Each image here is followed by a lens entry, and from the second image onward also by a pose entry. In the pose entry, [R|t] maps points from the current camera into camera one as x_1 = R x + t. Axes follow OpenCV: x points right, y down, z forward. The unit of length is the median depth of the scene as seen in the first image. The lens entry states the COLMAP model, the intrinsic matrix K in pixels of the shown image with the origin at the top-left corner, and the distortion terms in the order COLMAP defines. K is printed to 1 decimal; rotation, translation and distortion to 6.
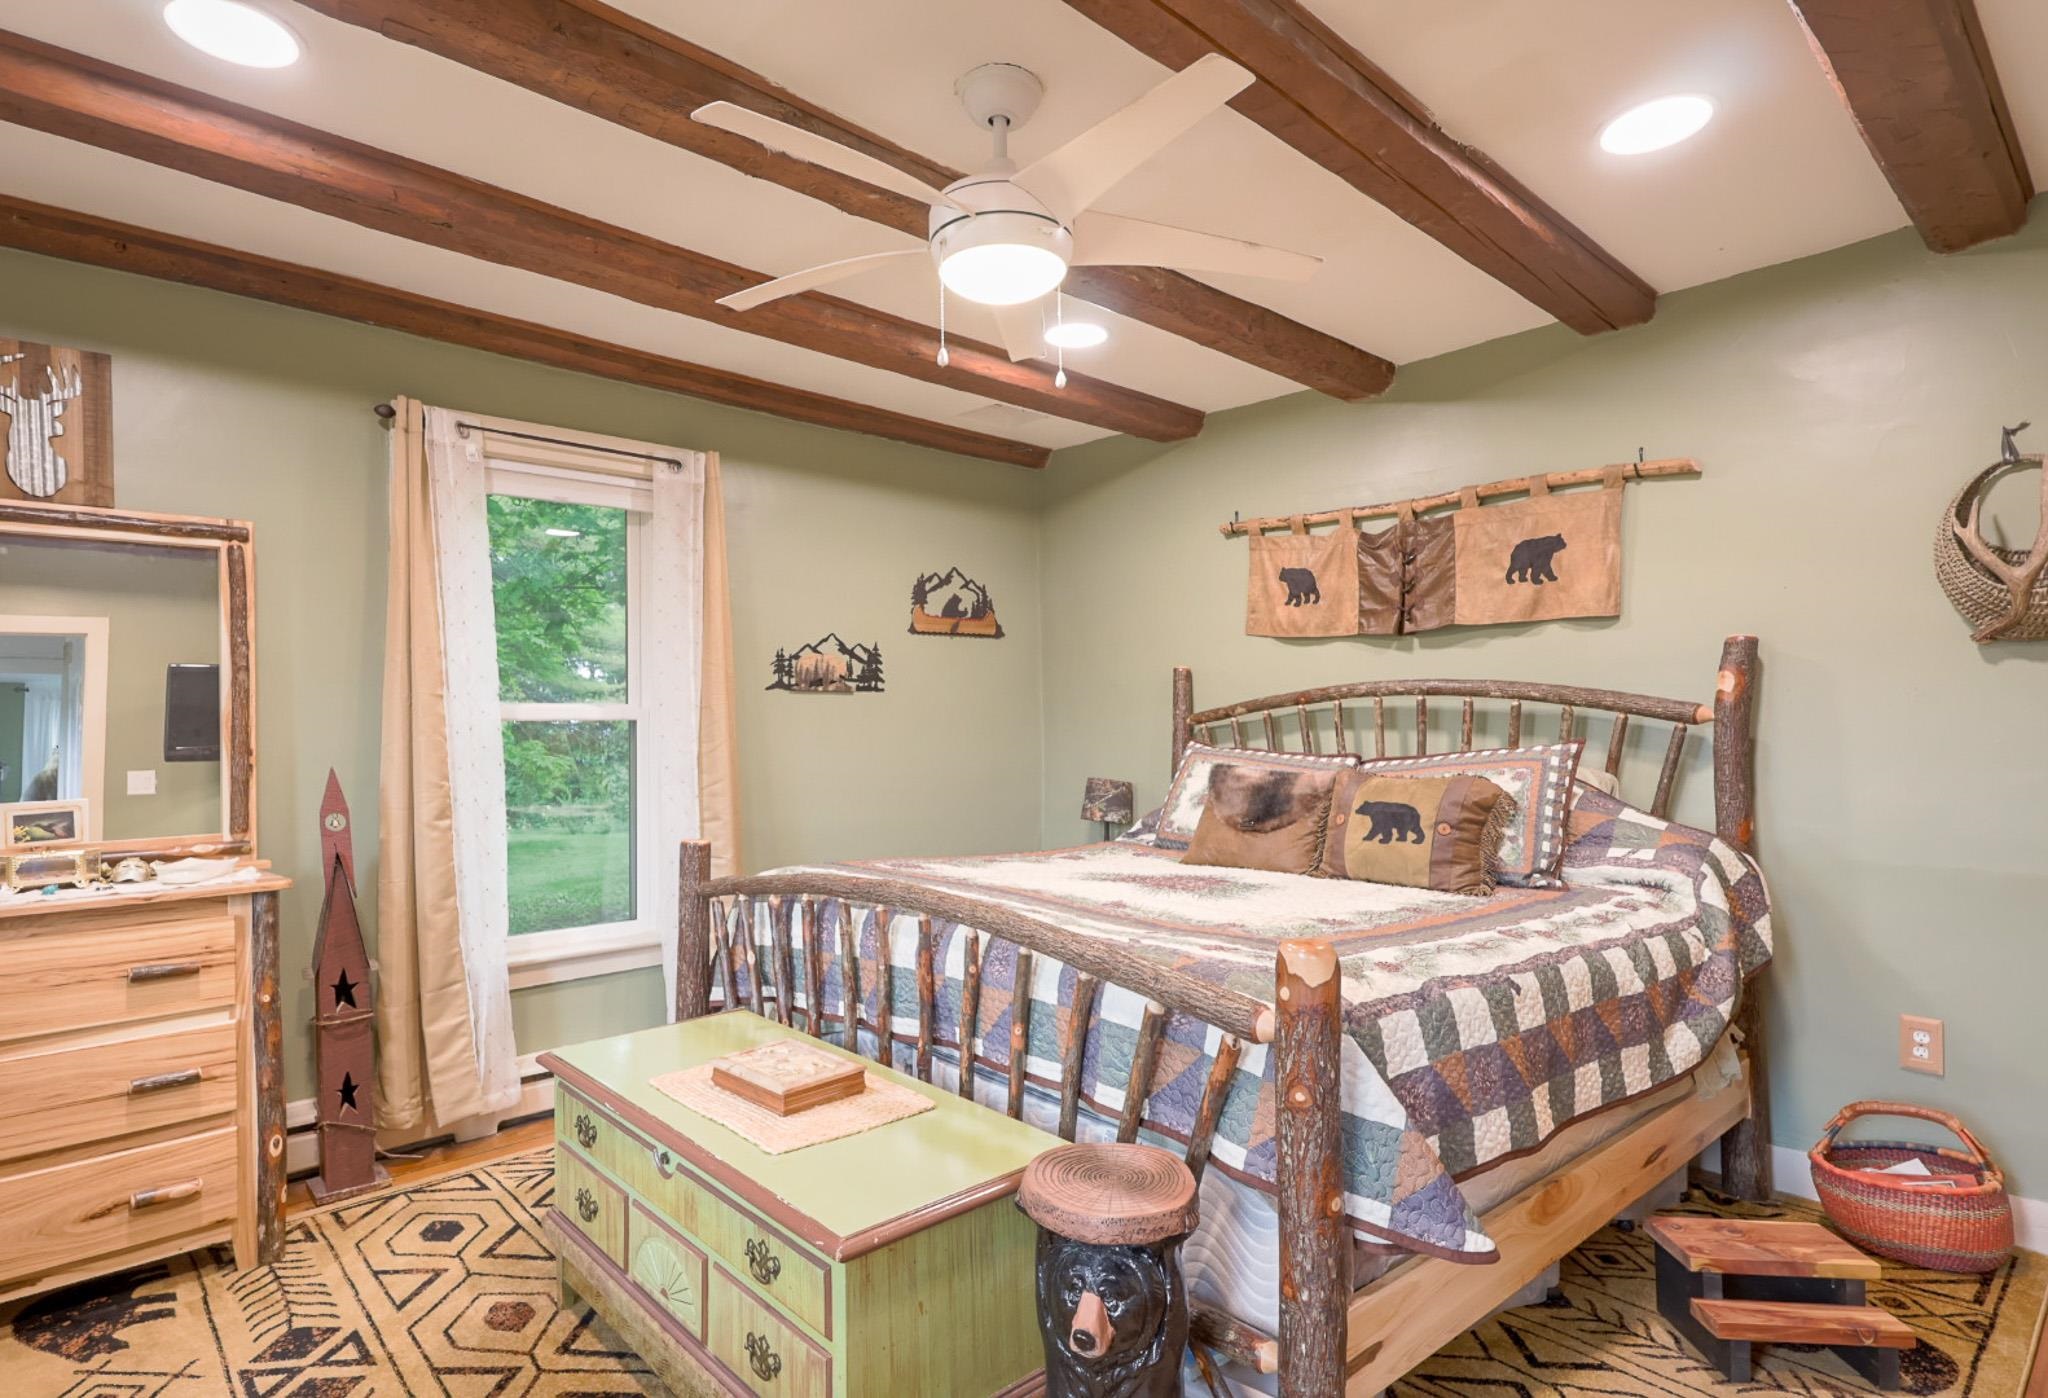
lens RADIAL K [[1082.8, 0, 1024.0], [0, 1082.8, 699.0], [0, 0, 1]] dist [0.006090, 0.001365]
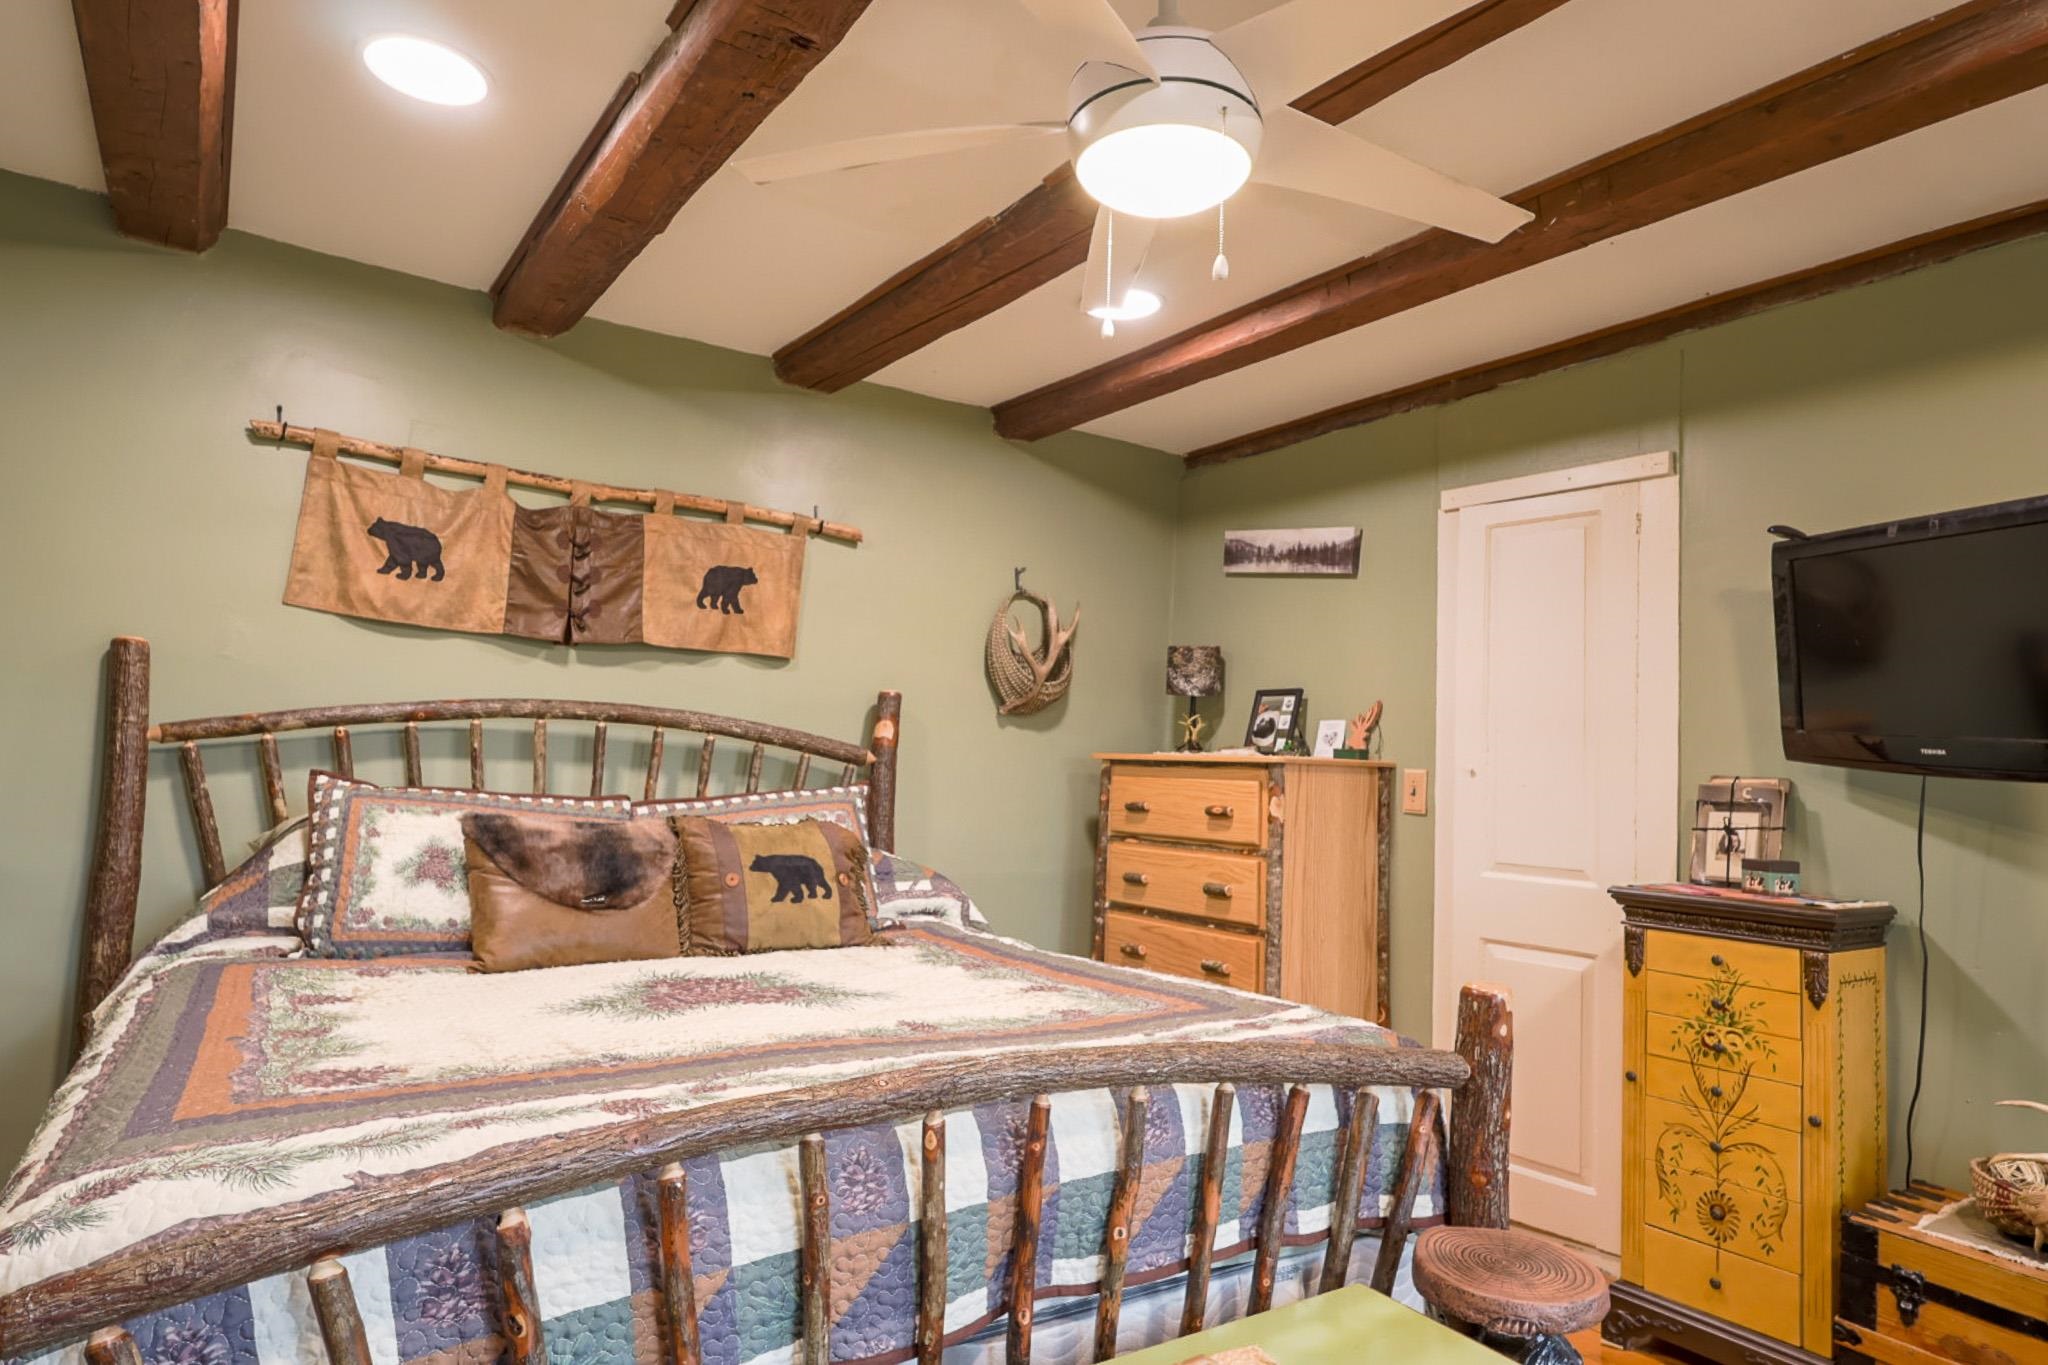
lens RADIAL K [[1134.0, 0, 1024.0], [0, 1134.0, 682.5], [0, 0, 1]] dist [-0.000322, 0.000226]
pose [[0.163785, 0.076900, 0.983494, -0.494034], [-0.063054, 0.995735, -0.067356, 0.005712], [-0.984479, -0.050981, 0.167935, 0.605455]]
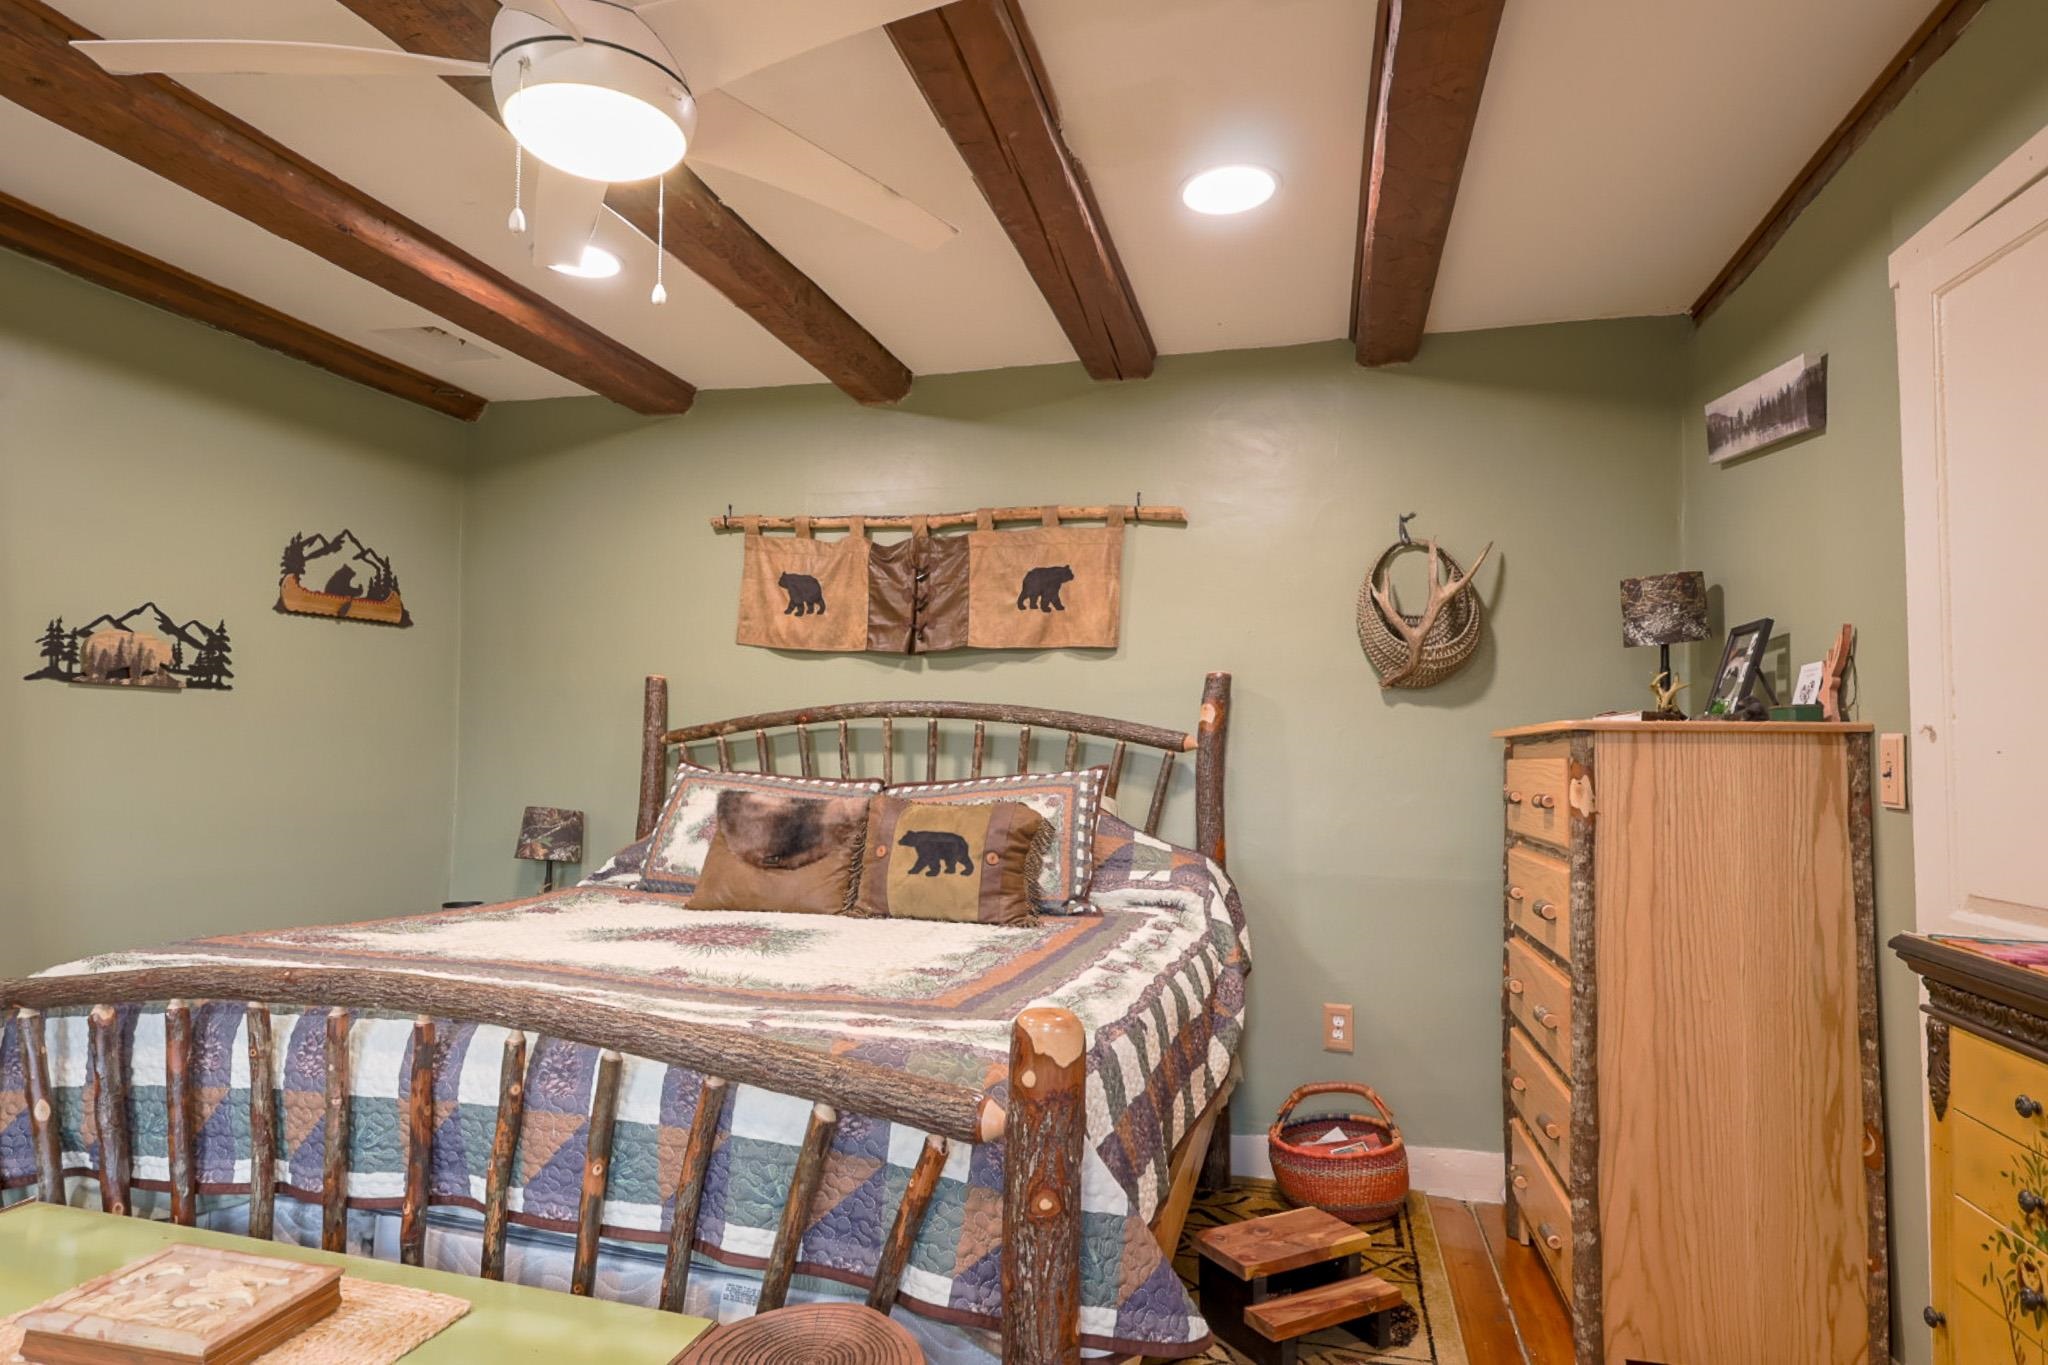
lens RADIAL K [[1117.3, 0, 1024.0], [0, 1117.3, 682.5], [0, 0, 1]] dist [0.000569, 0.001583]
pose [[0.848513, 0.046417, 0.527135, -0.101156], [-0.029813, 0.998757, -0.039958, 0.003047], [-0.528334, 0.018189, 0.848842, 0.128149]]
